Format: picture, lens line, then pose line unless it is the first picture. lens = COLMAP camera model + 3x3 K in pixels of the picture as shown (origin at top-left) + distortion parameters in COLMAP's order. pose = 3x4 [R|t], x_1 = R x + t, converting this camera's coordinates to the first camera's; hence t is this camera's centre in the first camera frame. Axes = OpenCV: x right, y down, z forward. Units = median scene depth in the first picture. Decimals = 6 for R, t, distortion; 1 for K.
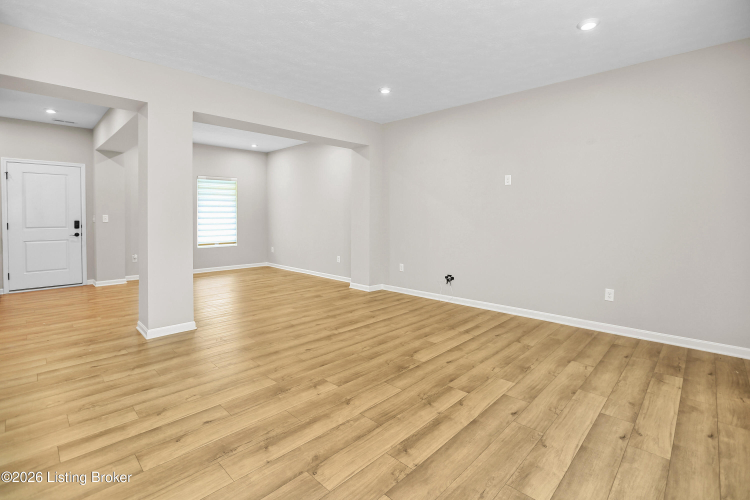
lens RADIAL K [[353.3, 0, 344.0], [0, 353.3, 221.4], [0, 0, 1]] dist [-0.040402, 0.009990]
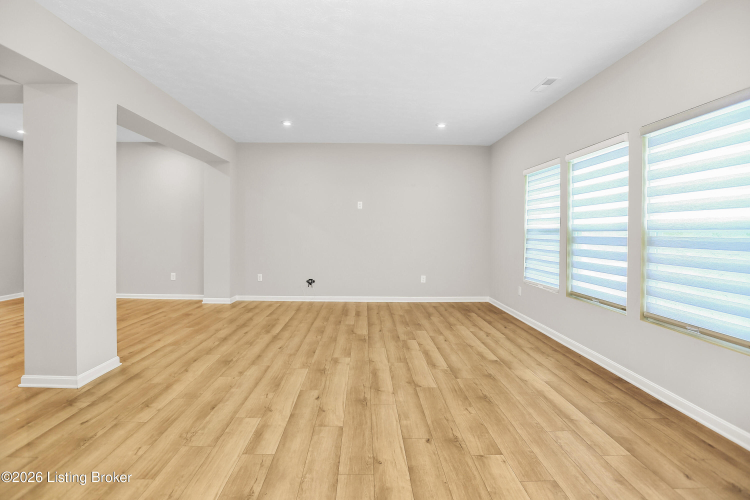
lens RADIAL K [[353.3, 0, 369.3], [0, 353.3, 228.6], [0, 0, 1]] dist [-0.040402, 0.009990]
pose [[0.697919, 0.011395, 0.716086, -0.930607], [0.001397, 0.999850, -0.017271, -0.003793], [-0.716176, 0.013054, 0.697798, -0.009545]]
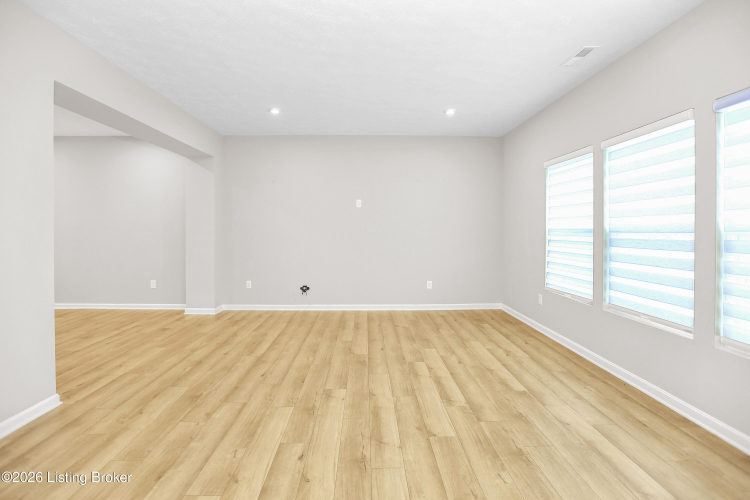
lens RADIAL K [[353.3, 0, 375.7], [0, 353.3, 231.7], [0, 0, 1]] dist [-0.040402, 0.009990]
pose [[0.686882, -0.004675, 0.726754, -0.748289], [0.011107, 0.999930, -0.004065, -0.022635], [-0.726685, 0.010864, 0.686885, 0.157687]]
